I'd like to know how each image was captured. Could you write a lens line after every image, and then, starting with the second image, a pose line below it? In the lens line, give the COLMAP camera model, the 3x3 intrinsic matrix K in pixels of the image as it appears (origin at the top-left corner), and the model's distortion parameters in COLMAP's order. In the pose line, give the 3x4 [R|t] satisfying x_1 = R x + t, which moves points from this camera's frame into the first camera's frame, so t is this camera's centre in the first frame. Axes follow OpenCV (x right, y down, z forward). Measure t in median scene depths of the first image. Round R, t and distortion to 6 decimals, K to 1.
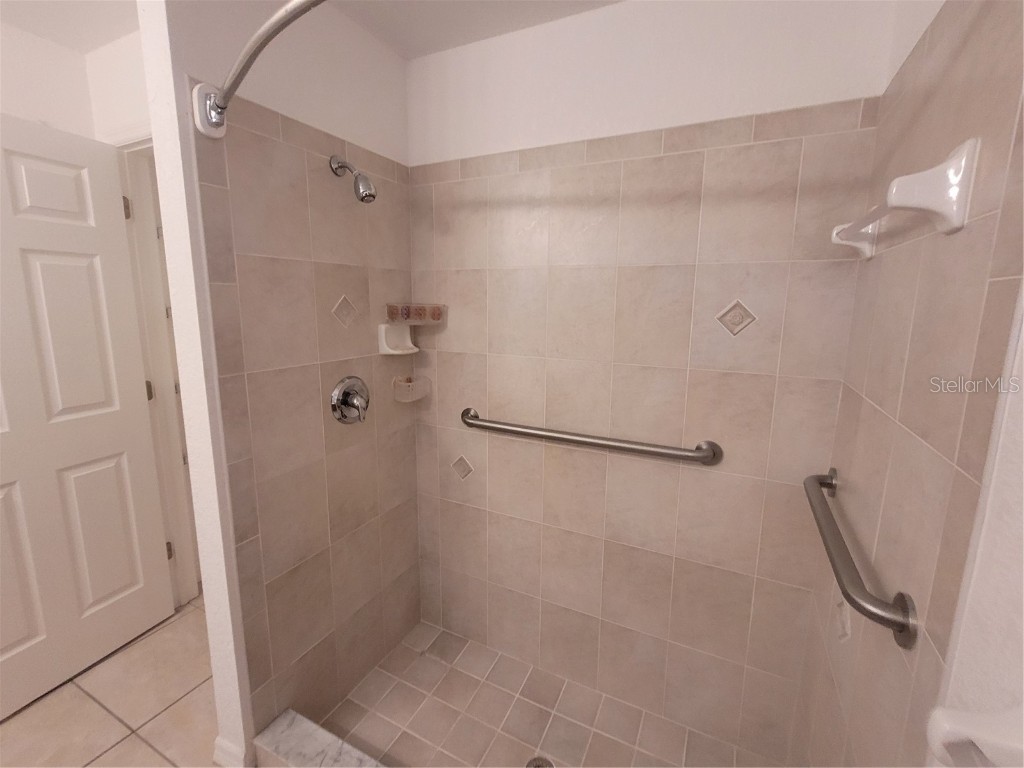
lens RADIAL K [[446.3, 0, 512.3], [0, 446.3, 380.5], [0, 0, 1]] dist [0.004188, -0.000232]
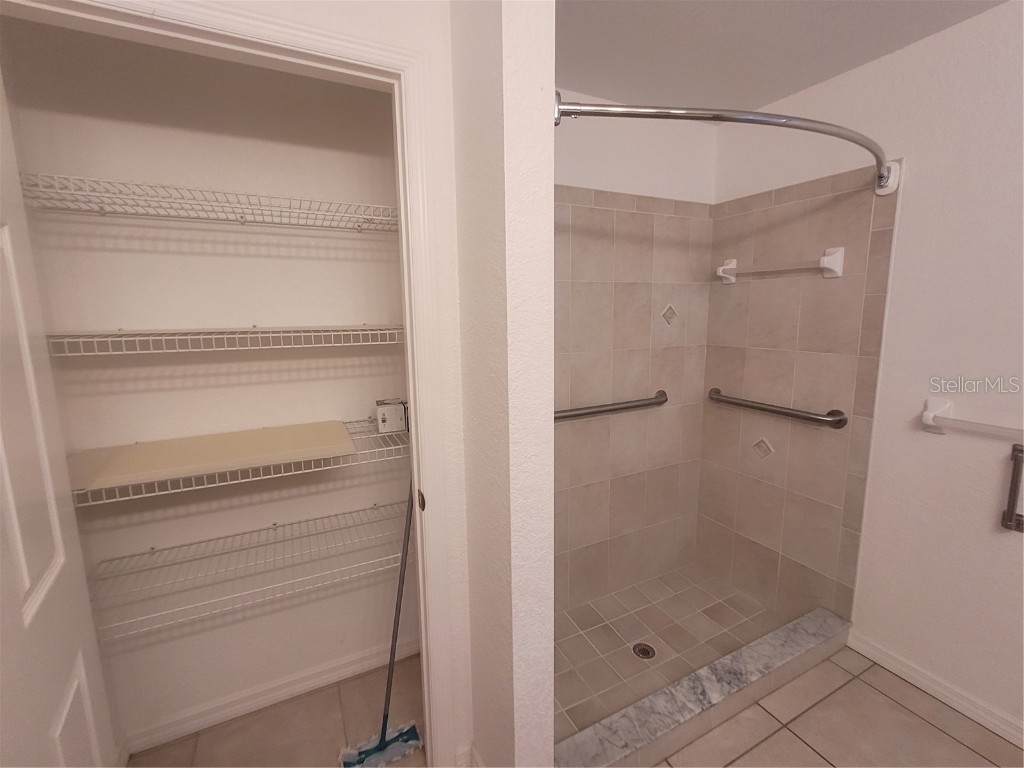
lens RADIAL K [[446.3, 0, 512.0], [0, 446.3, 379.1], [0, 0, 1]] dist [0.004188, -0.000232]
pose [[0.602642, -0.145569, 0.784622, -1.231261], [0.159323, 0.985374, 0.060443, -0.096072], [-0.781945, 0.088583, 0.617021, 0.438255]]
